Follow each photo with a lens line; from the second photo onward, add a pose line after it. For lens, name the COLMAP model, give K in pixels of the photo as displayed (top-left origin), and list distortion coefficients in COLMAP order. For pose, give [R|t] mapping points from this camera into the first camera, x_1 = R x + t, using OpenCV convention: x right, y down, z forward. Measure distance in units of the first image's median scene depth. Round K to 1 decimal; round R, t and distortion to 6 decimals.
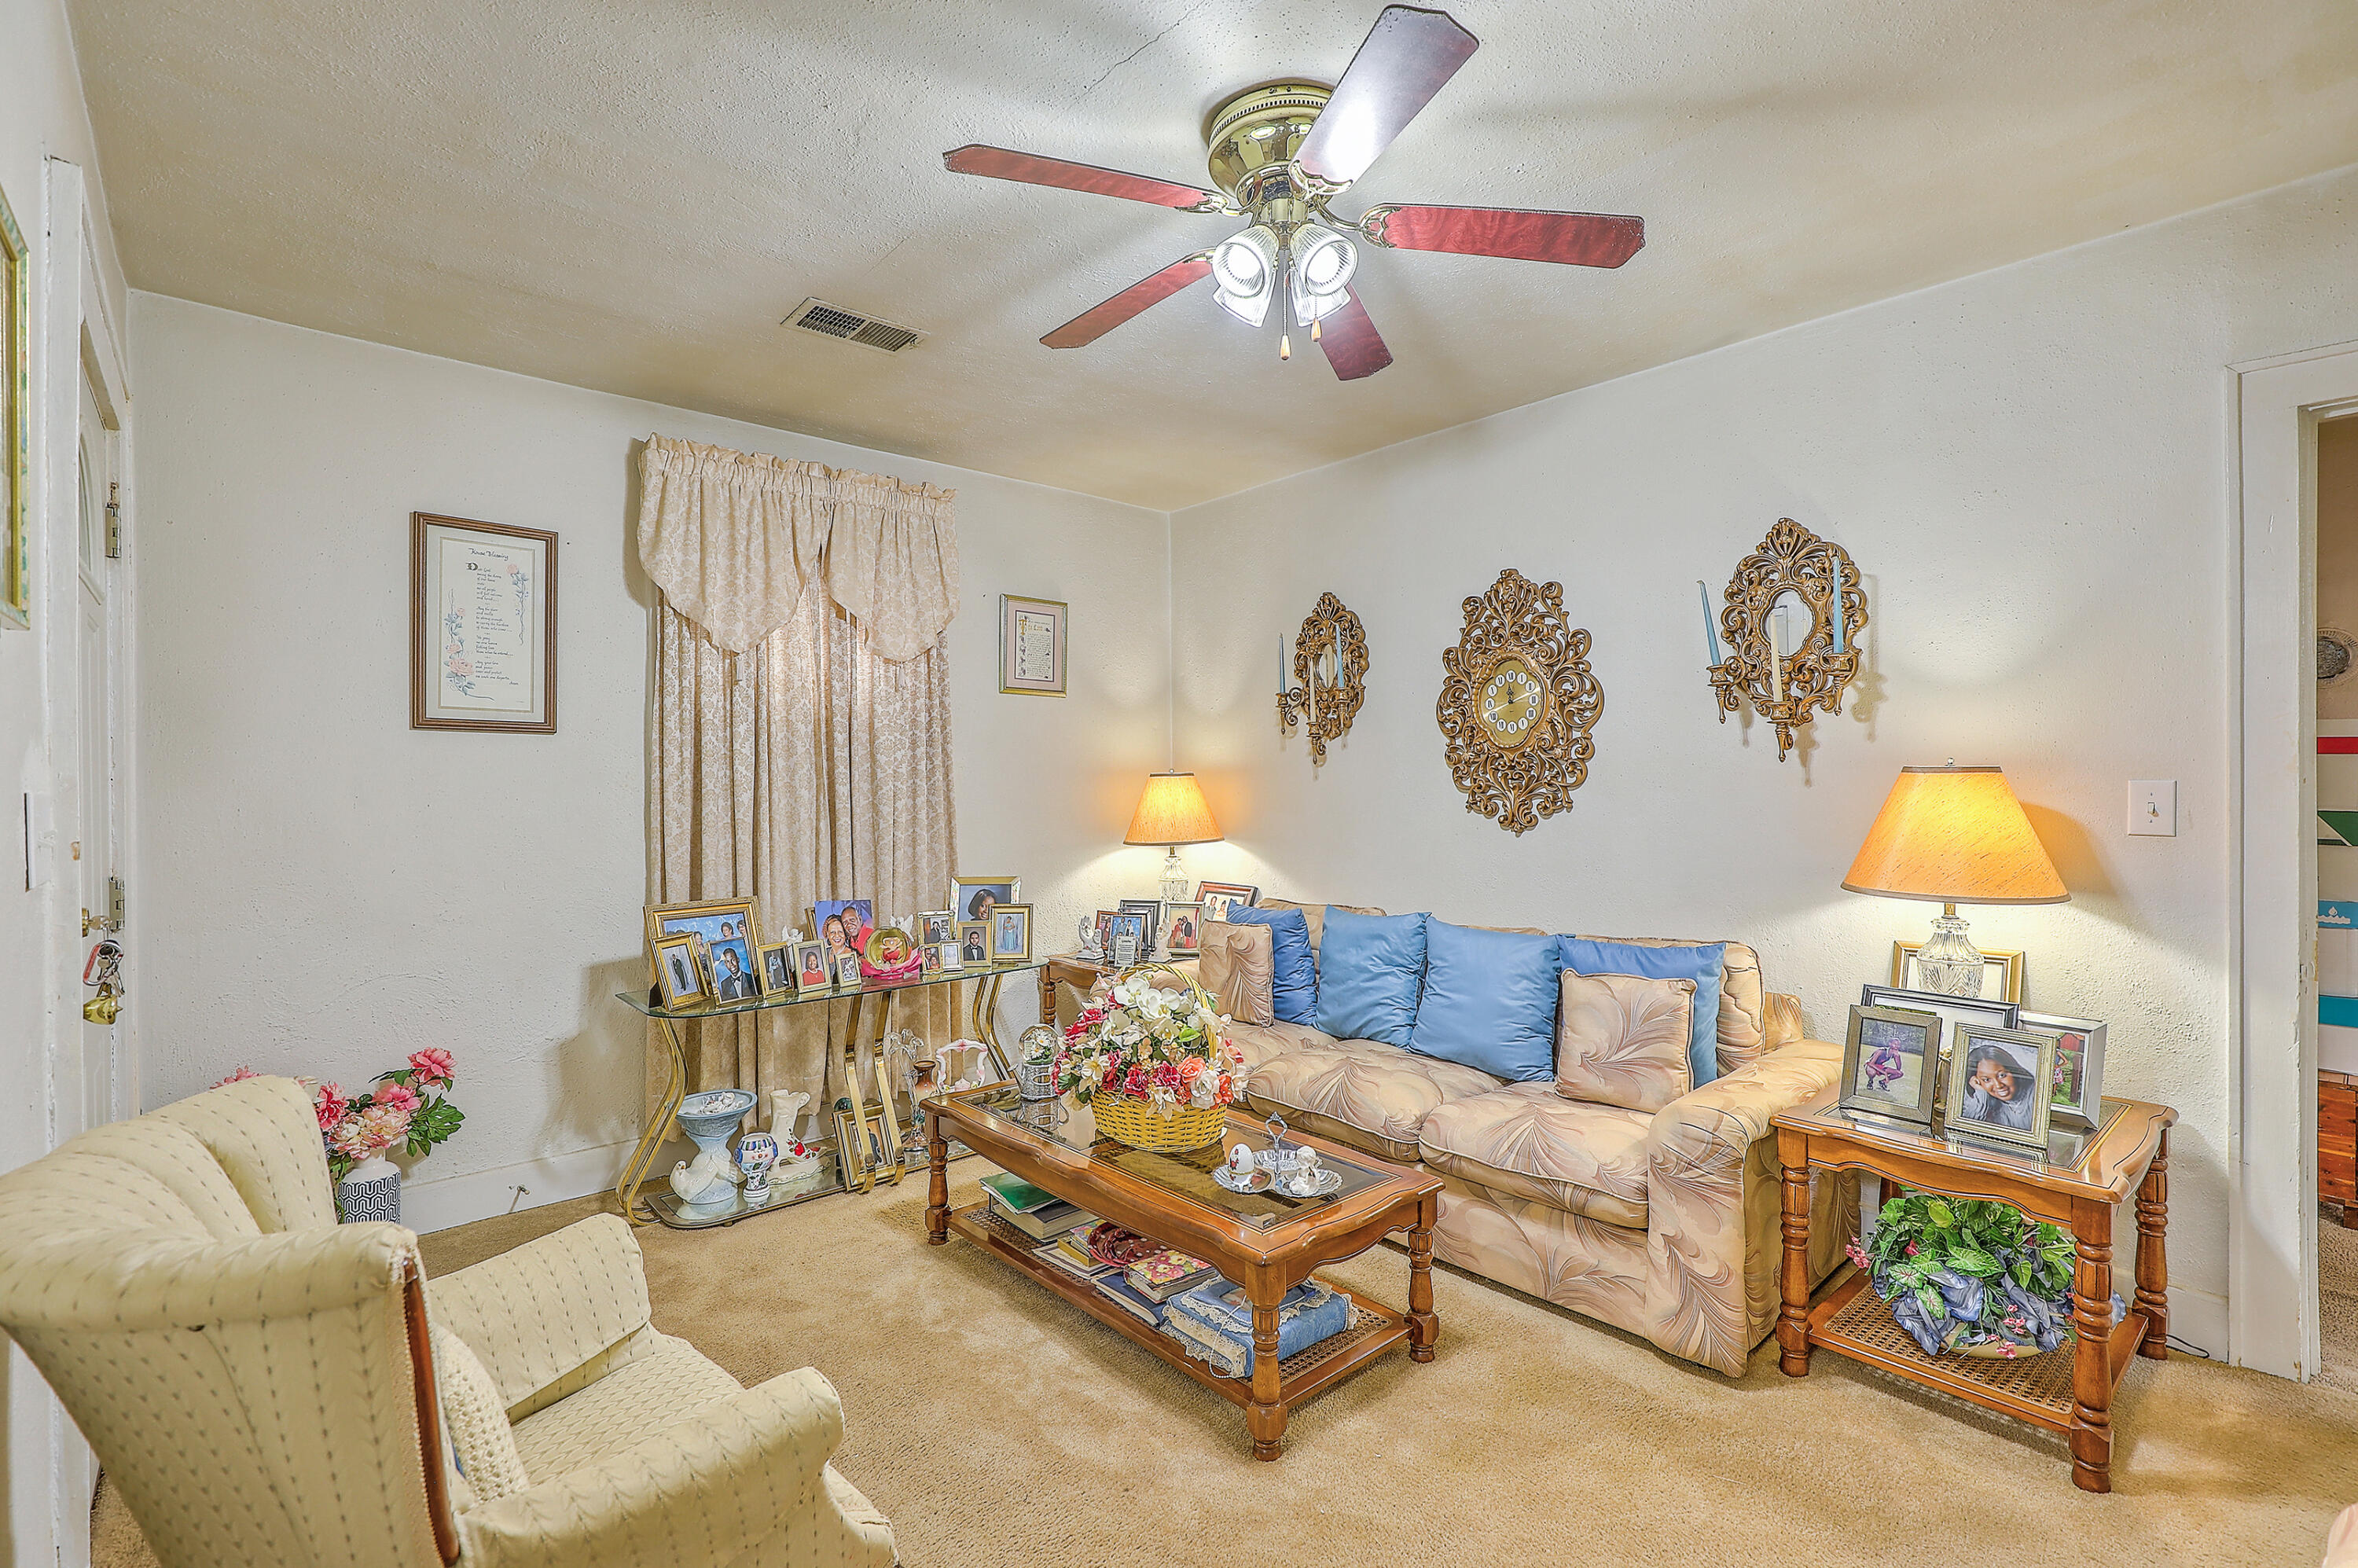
lens RADIAL K [[1069.6, 0, 1184.3], [0, 1069.6, 776.2], [0, 0, 1]] dist [-0.001350, 0.000886]
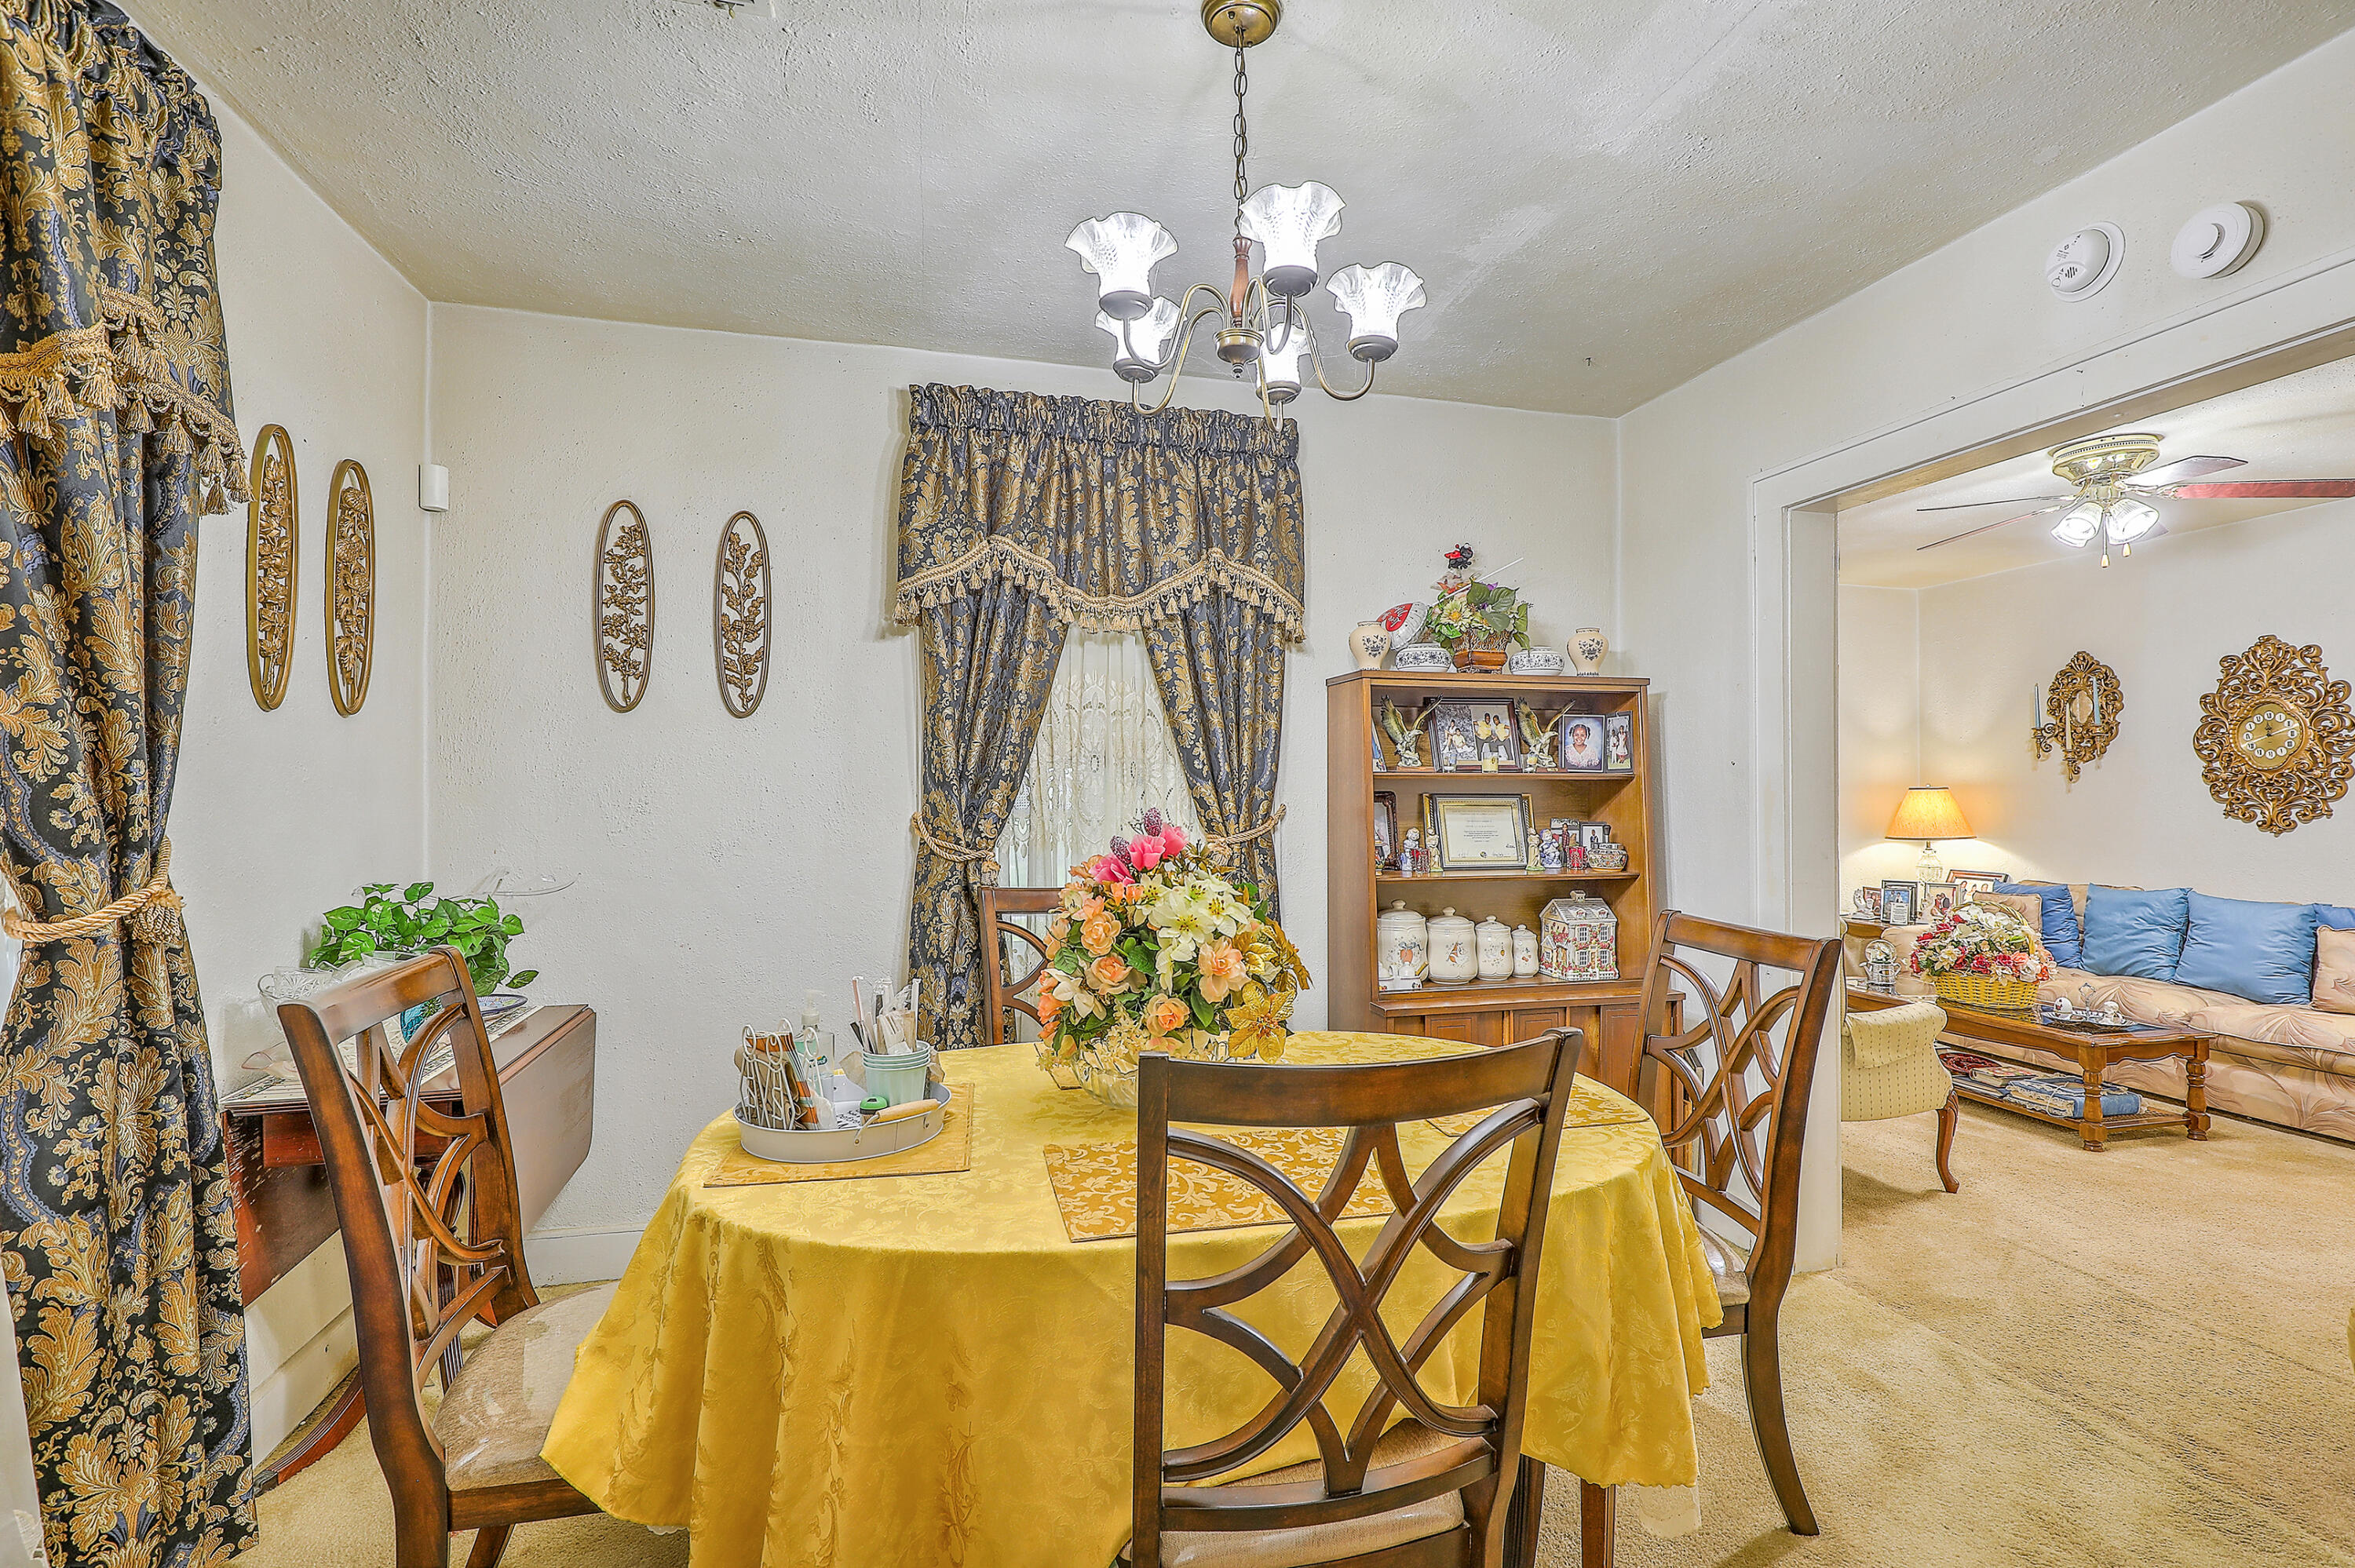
lens RADIAL K [[1080.7, 0, 1180.0], [0, 1080.7, 777.7], [0, 0, 1]] dist [-0.001147, -0.000638]
pose [[0.880179, 0.001623, -0.474640, -0.258961], [-0.005925, 0.999954, -0.007568, 0.001575], [0.474605, 0.009473, 0.880148, -0.852536]]
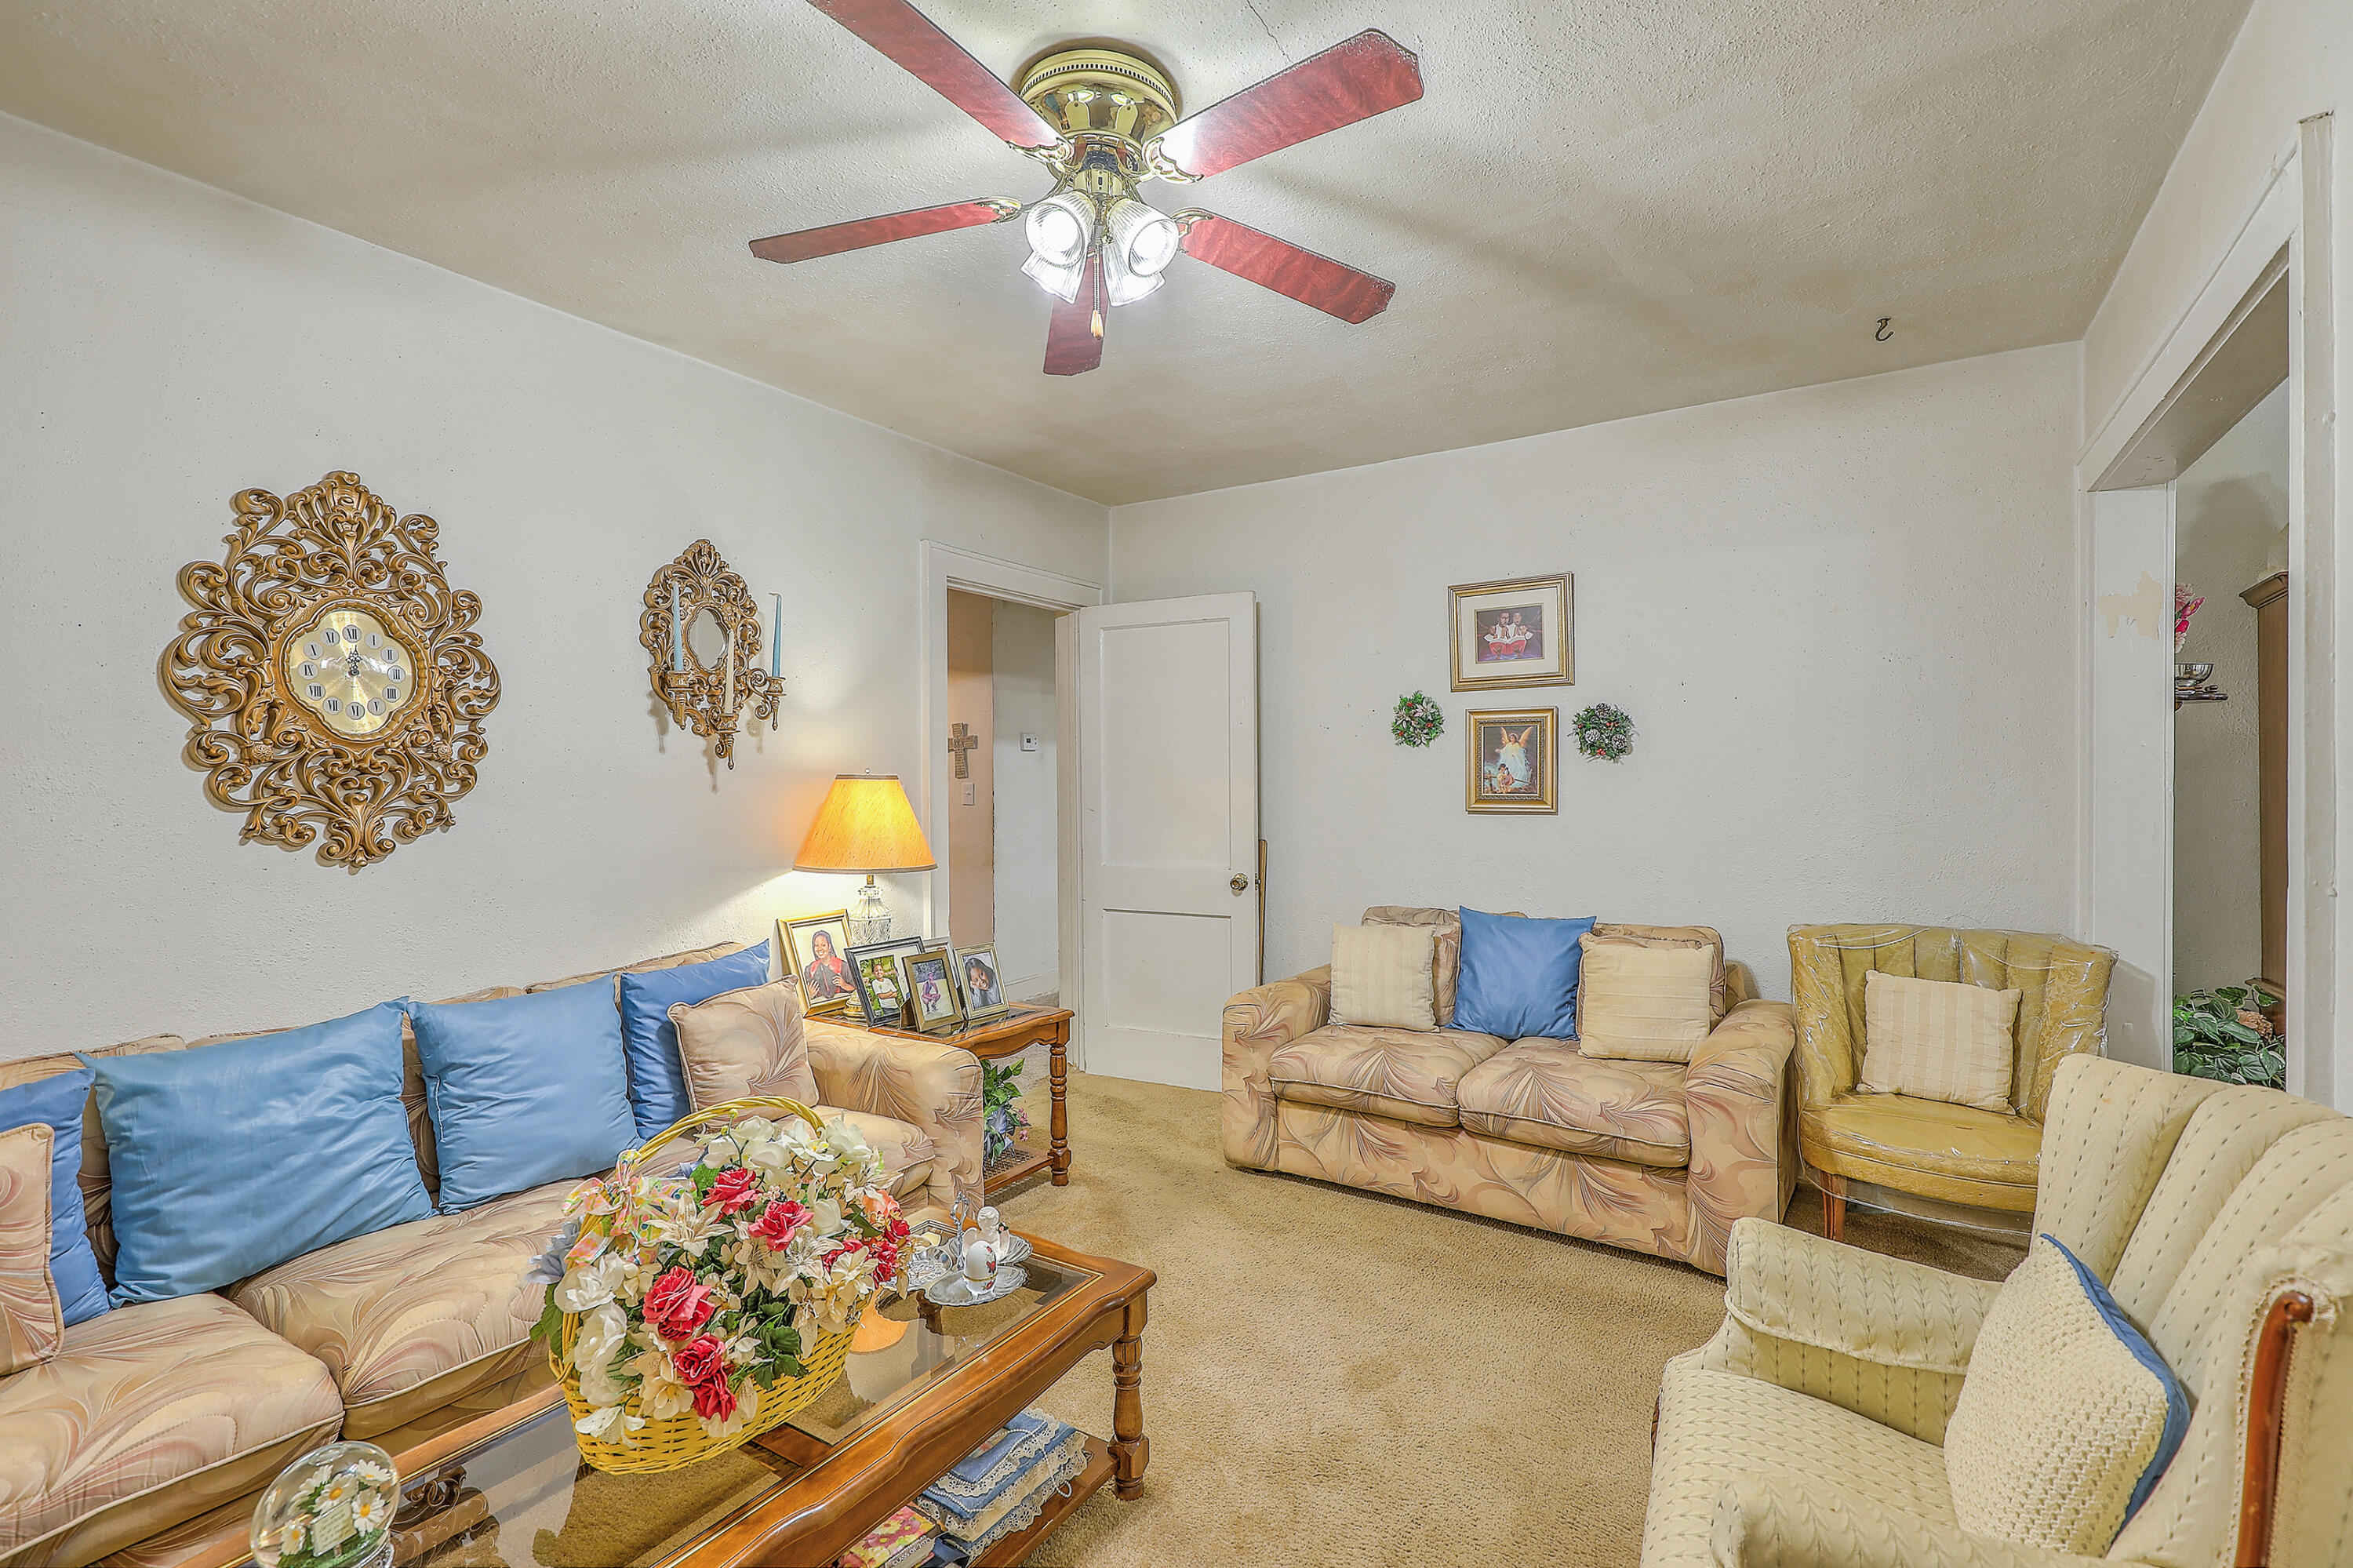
lens RADIAL K [[1067.4, 0, 1181.8], [0, 1067.4, 776.2], [0, 0, 1]] dist [-0.001350, 0.000886]
pose [[-0.280187, 0.008550, 0.959907, -0.498504], [0.005649, 0.999958, -0.007258, 0.003267], [-0.959929, 0.003389, -0.280224, 0.717925]]
